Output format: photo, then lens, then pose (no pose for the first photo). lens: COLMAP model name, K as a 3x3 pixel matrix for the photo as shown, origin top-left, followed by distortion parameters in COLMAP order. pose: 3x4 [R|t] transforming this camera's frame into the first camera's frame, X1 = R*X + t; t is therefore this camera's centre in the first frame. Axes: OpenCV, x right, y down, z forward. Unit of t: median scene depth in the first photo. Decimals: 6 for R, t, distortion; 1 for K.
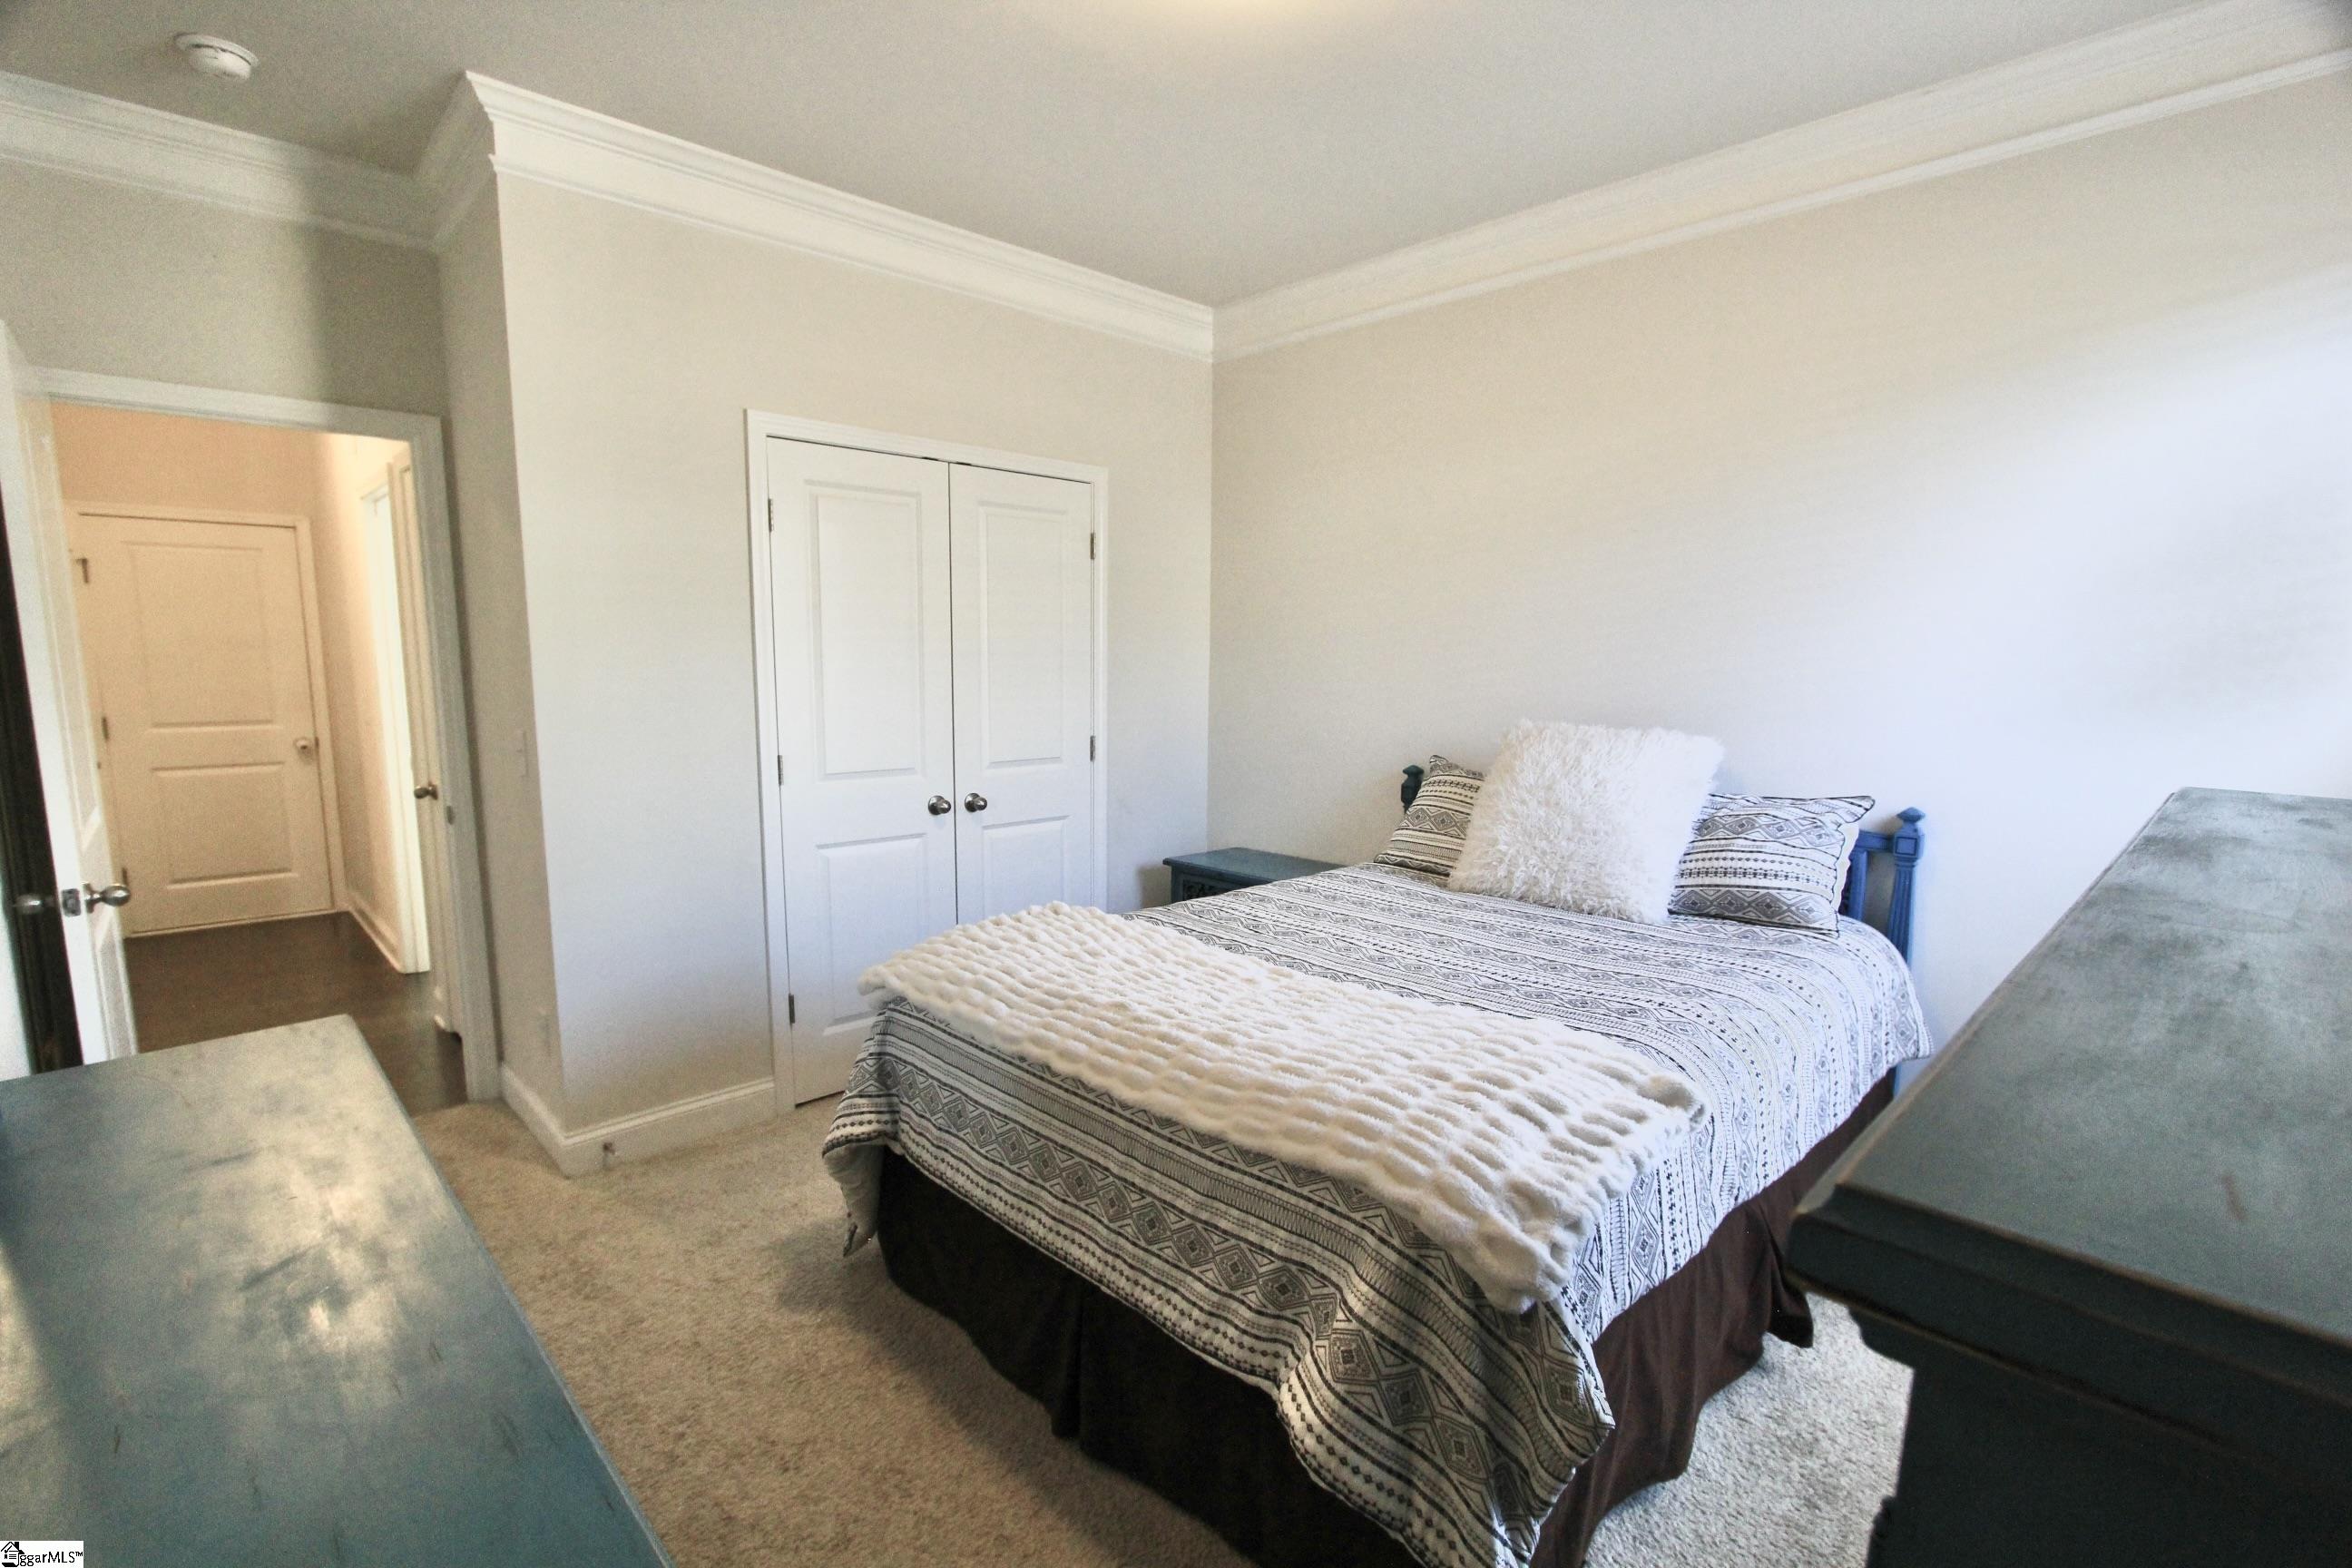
lens RADIAL K [[1083.0, 0, 1176.5], [0, 1083.0, 809.1], [0, 0, 1]] dist [-0.025613, 0.001638]
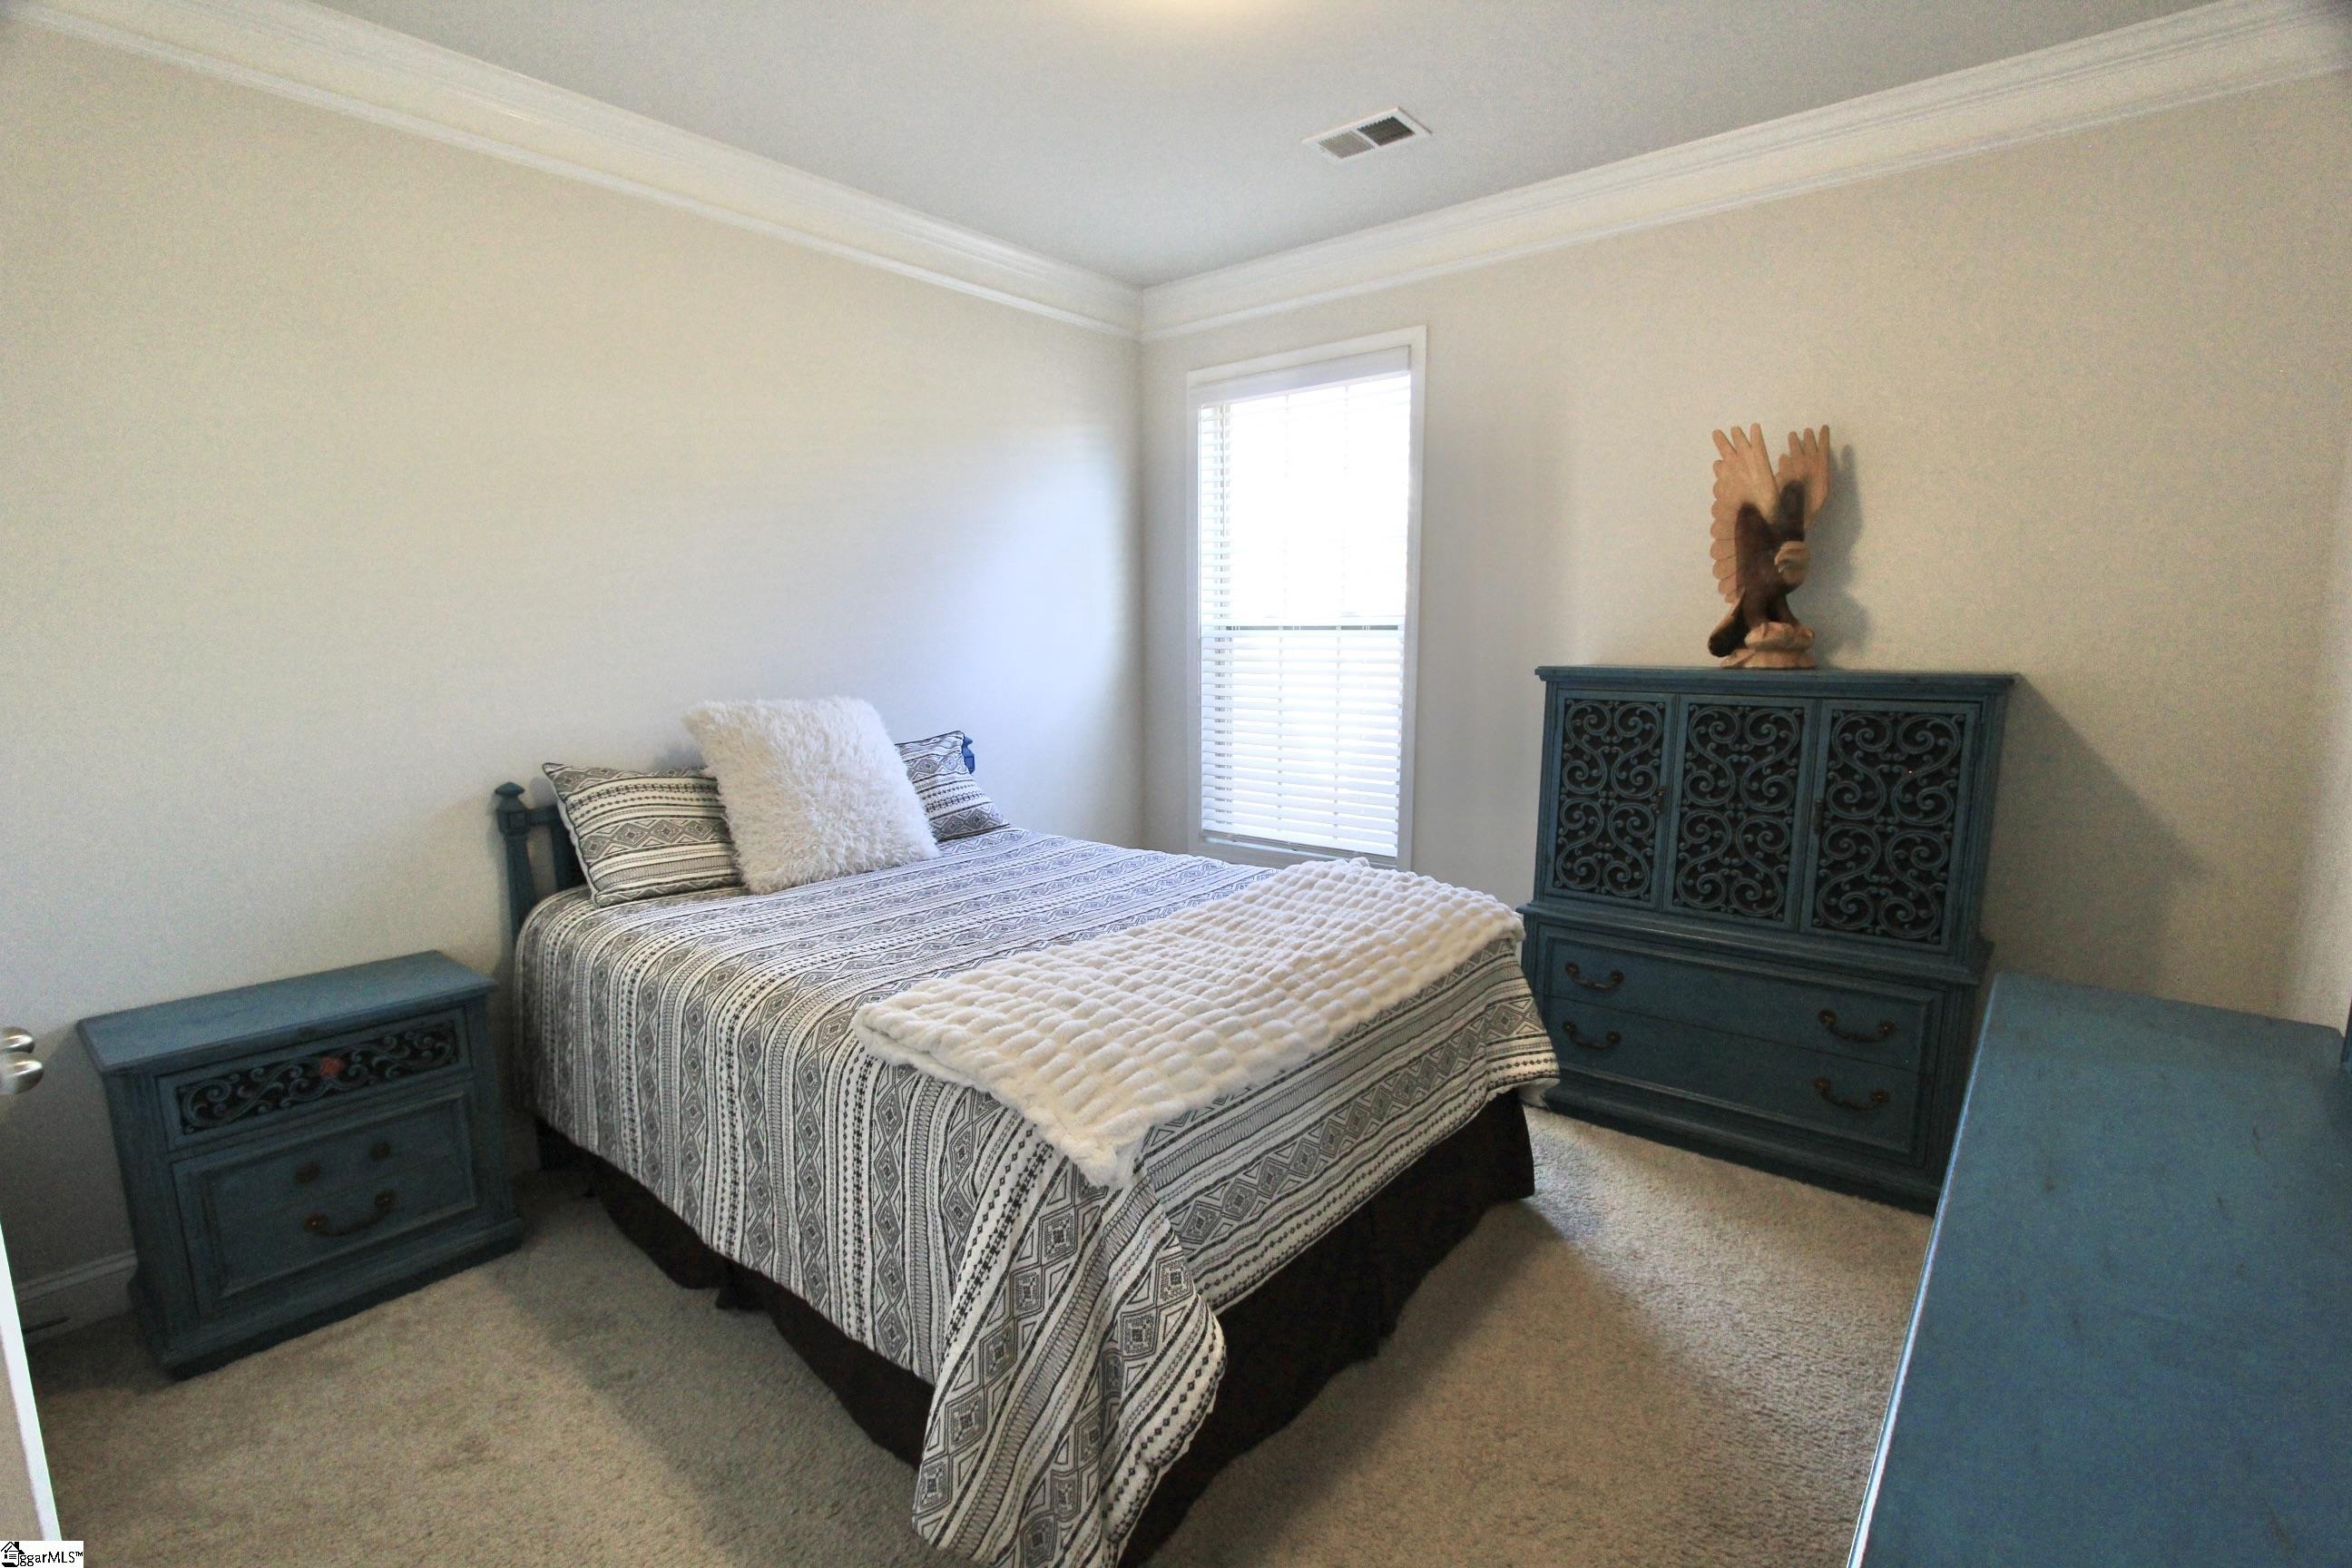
lens RADIAL K [[1083.0, 0, 1176.5], [0, 1083.0, 809.1], [0, 0, 1]] dist [-0.025613, 0.001638]
pose [[-0.115530, -0.159541, 0.980408, -0.831464], [0.143249, 0.974023, 0.175382, -0.128461], [-0.982920, 0.160704, -0.089674, 0.953041]]
